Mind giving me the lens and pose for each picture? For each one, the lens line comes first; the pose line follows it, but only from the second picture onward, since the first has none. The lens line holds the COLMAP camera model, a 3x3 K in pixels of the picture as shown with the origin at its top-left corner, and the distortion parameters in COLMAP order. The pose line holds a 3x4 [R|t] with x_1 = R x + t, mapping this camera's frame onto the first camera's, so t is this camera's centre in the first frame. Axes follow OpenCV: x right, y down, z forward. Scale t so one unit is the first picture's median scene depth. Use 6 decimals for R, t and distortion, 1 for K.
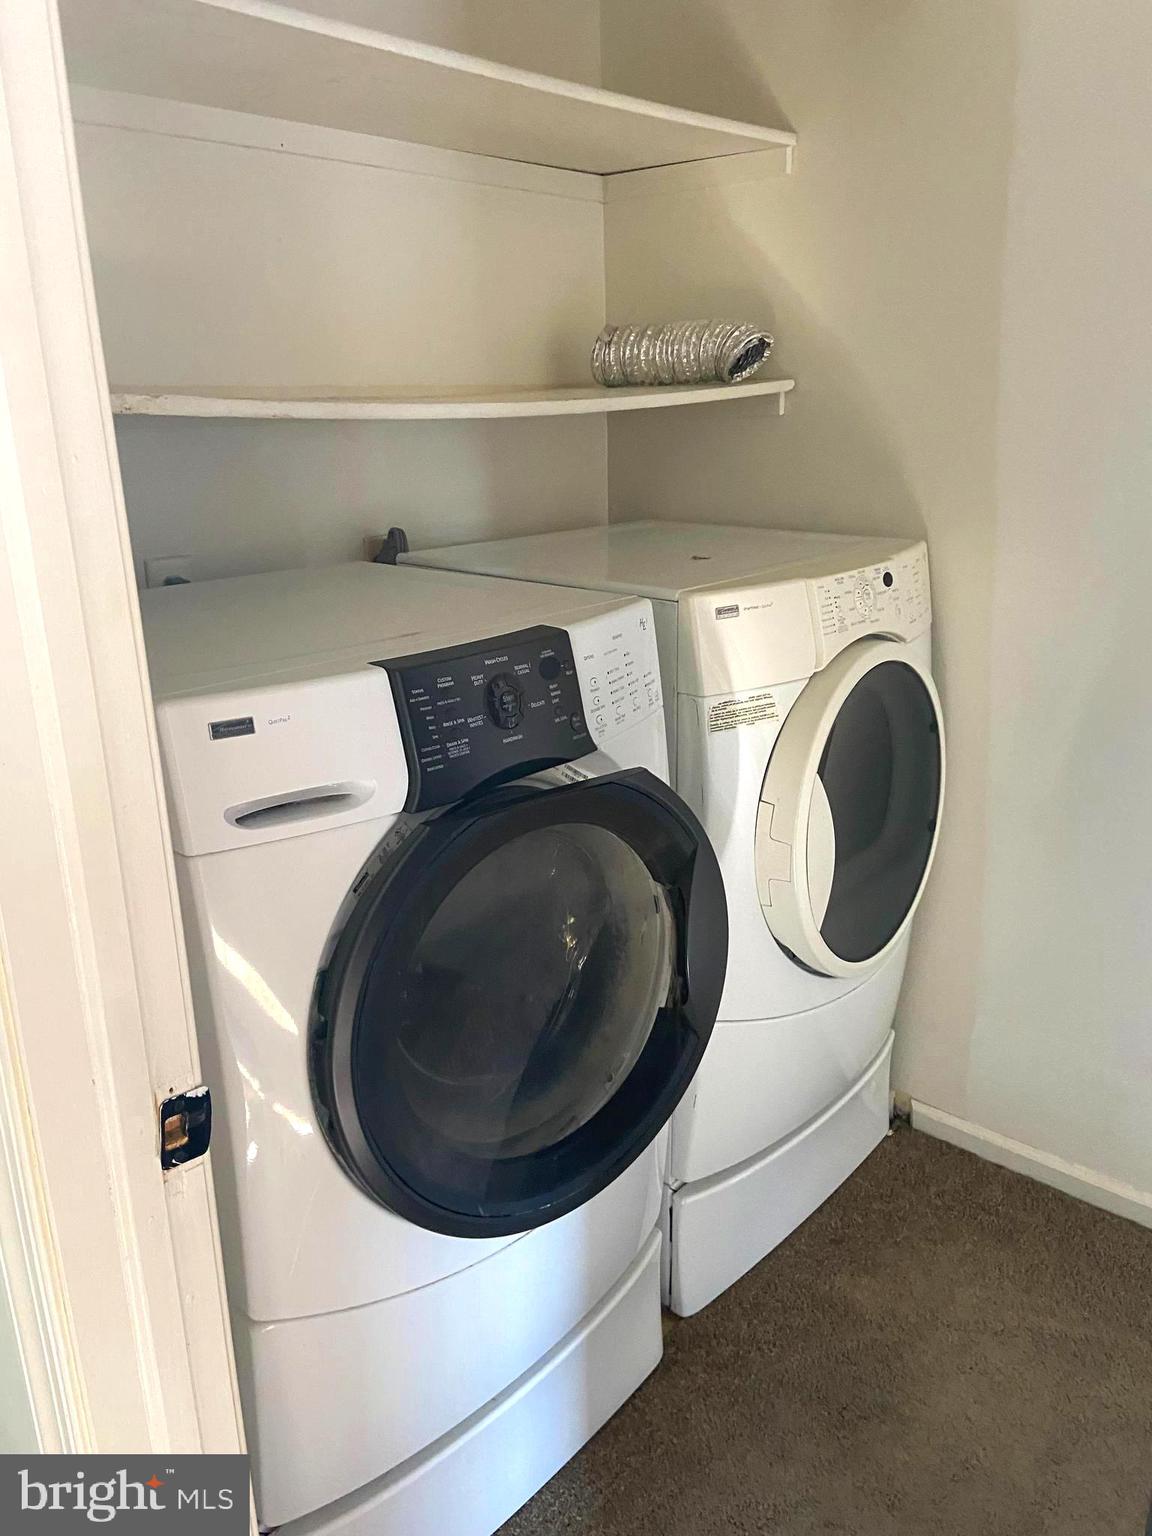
lens RADIAL K [[1163.5, 0, 578.3], [0, 1163.5, 769.3], [0, 0, 1]] dist [0.039569, -0.027089]
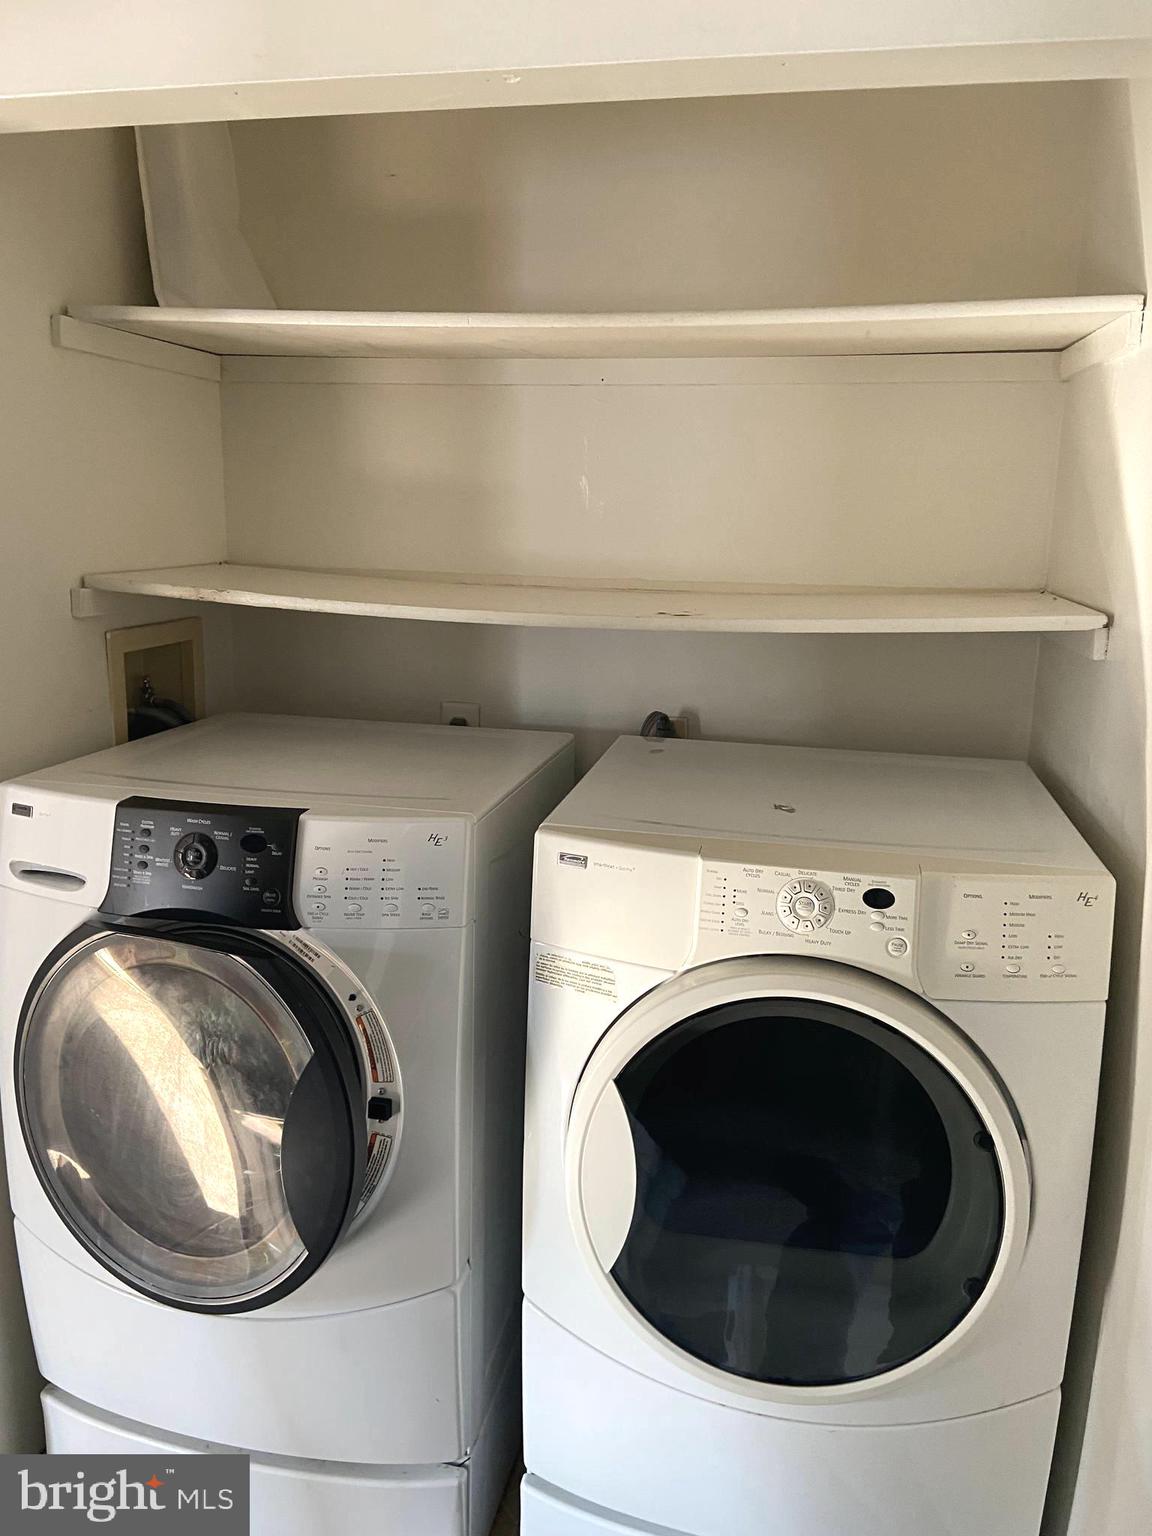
lens RADIAL K [[1163.5, 0, 572.1], [0, 1163.5, 770.6], [0, 0, 1]] dist [0.039569, -0.027089]
pose [[0.497106, 0.219514, -0.839464, 0.857641], [-0.297519, 0.951941, 0.072743, -0.262844], [0.815088, 0.213595, 0.538525, 0.482599]]
